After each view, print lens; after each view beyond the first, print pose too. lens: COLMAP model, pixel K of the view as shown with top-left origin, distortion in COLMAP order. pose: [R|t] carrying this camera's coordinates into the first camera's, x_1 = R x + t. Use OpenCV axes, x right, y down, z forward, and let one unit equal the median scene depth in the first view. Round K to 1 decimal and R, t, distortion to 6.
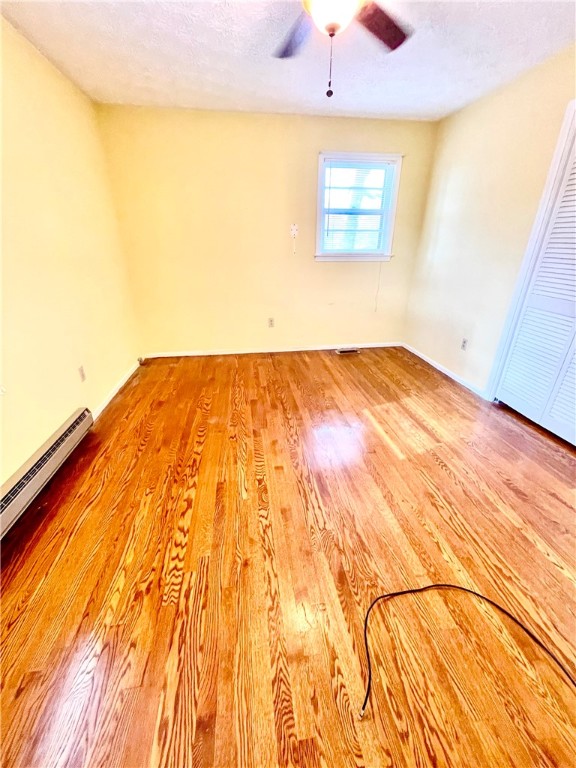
lens RADIAL K [[309.2, 0, 288.0], [0, 309.2, 384.0], [0, 0, 1]] dist [0.001697, -0.000037]
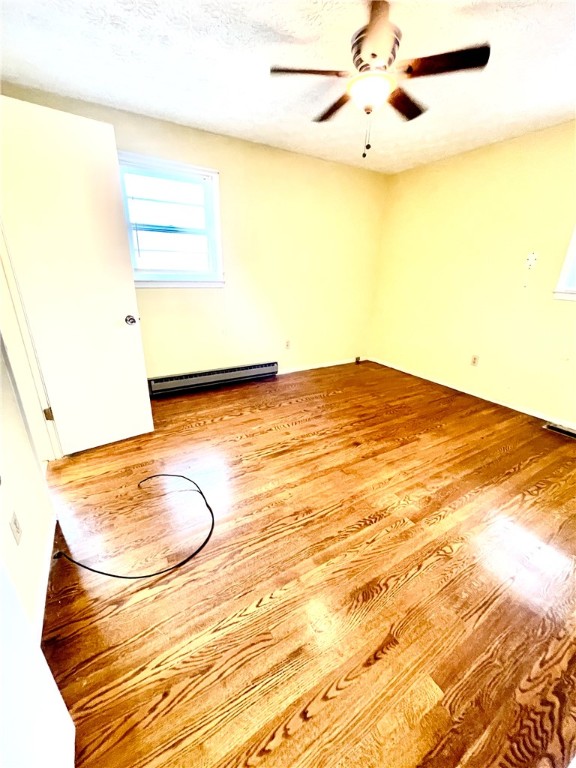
lens RADIAL K [[309.2, 0, 288.0], [0, 309.2, 384.0], [0, 0, 1]] dist [0.001697, -0.000037]
pose [[0.381633, 0.327496, -0.864351, 0.768815], [-0.402681, 0.900629, 0.163447, -0.100941], [0.831988, 0.285681, 0.475587, 0.226122]]
